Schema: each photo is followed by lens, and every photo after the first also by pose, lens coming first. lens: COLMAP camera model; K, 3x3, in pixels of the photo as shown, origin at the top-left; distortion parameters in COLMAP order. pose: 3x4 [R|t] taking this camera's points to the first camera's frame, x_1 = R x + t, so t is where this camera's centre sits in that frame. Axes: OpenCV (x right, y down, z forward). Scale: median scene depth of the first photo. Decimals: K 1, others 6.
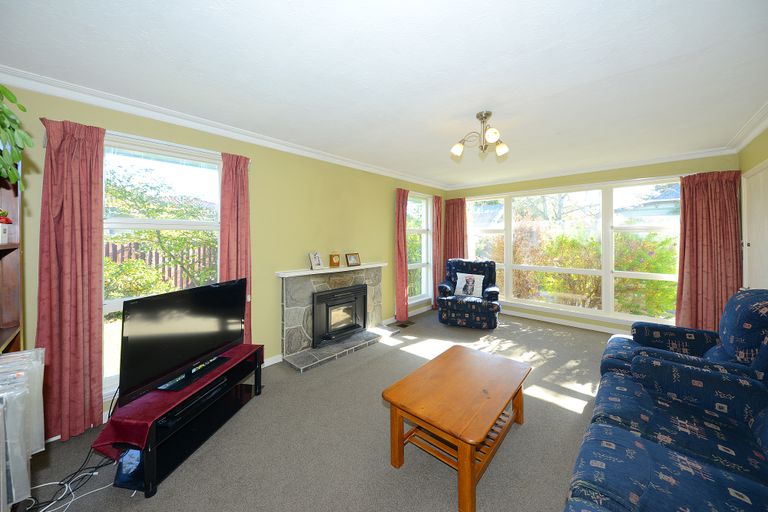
lens RADIAL K [[267.9, 0, 386.0], [0, 267.9, 239.5], [0, 0, 1]] dist [0.000490, 0.000053]
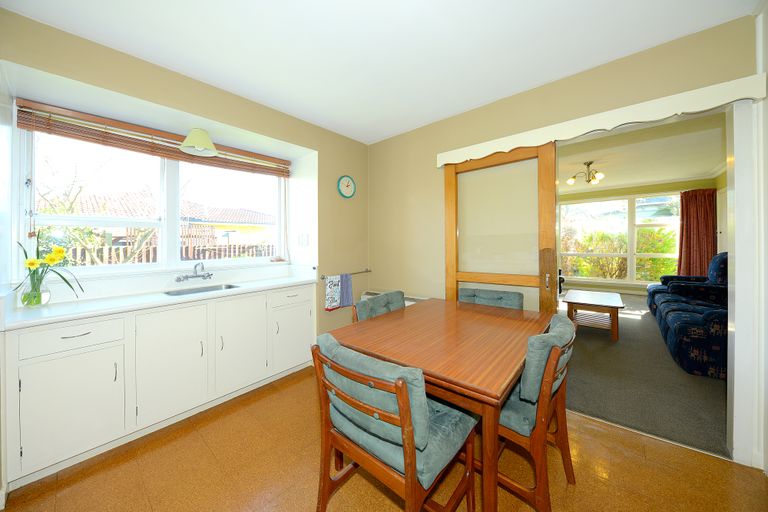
lens RADIAL K [[267.9, 0, 383.2], [0, 267.9, 249.5], [0, 0, 1]] dist [0.000490, 0.000053]
pose [[0.999169, -0.013842, 0.038345, -0.733701], [0.013123, 0.999735, 0.018914, 0.055088], [-0.038597, -0.018396, 0.999086, -0.533114]]
